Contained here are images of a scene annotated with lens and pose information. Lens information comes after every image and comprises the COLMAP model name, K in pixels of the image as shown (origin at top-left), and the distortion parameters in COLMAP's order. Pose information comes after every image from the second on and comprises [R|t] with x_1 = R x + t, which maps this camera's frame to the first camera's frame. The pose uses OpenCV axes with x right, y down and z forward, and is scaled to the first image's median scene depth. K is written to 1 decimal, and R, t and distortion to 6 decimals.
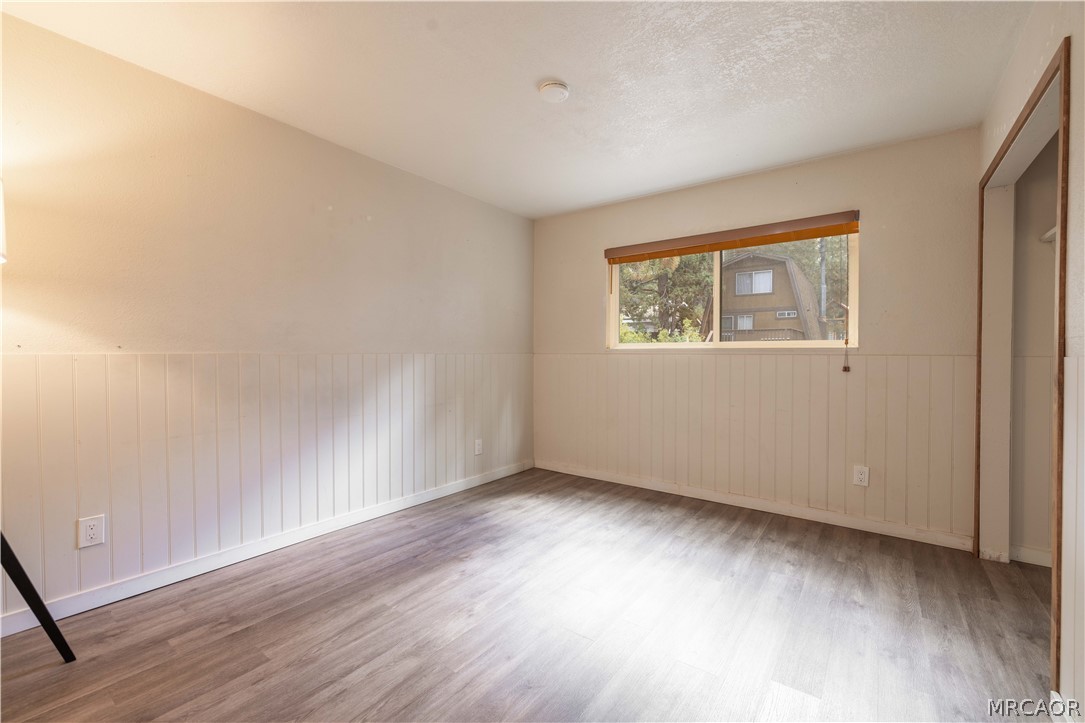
lens RADIAL K [[457.5, 0, 538.5], [0, 457.5, 359.0], [0, 0, 1]] dist [-0.000201, -0.000671]
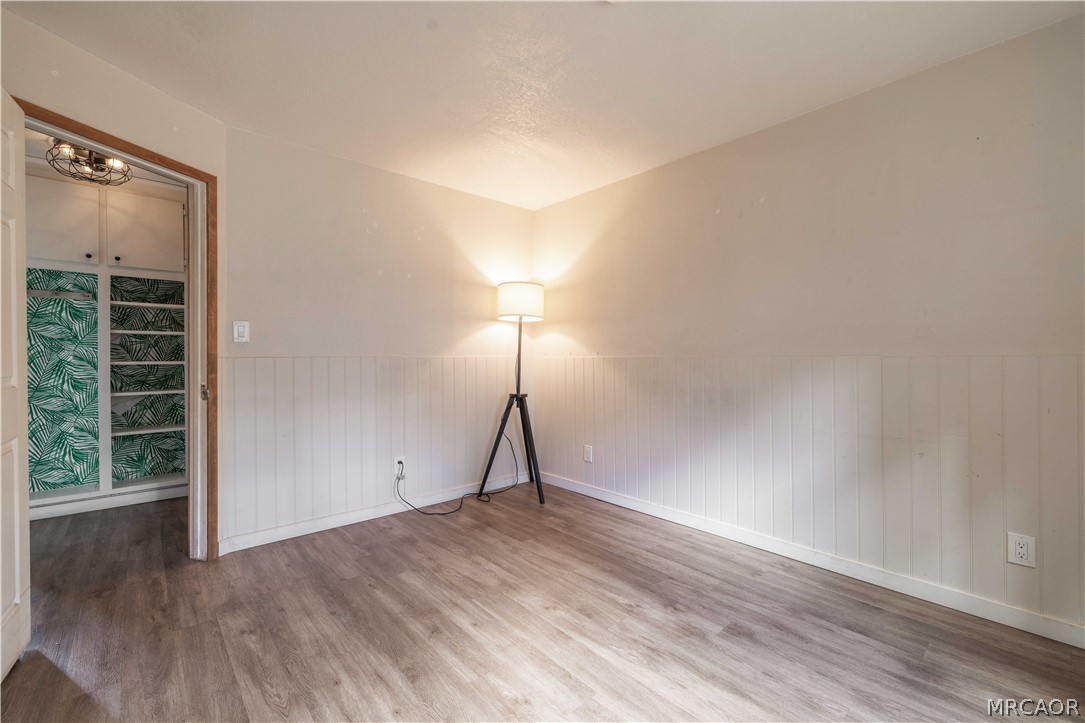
lens RADIAL K [[457.5, 0, 543.4], [0, 457.5, 357.8], [0, 0, 1]] dist [-0.000201, -0.000671]
pose [[-0.197298, -0.002349, -0.980341, 0.606302], [-0.010317, 0.999947, -0.000320, -0.004796], [0.980289, 0.010051, -0.197312, 0.828748]]
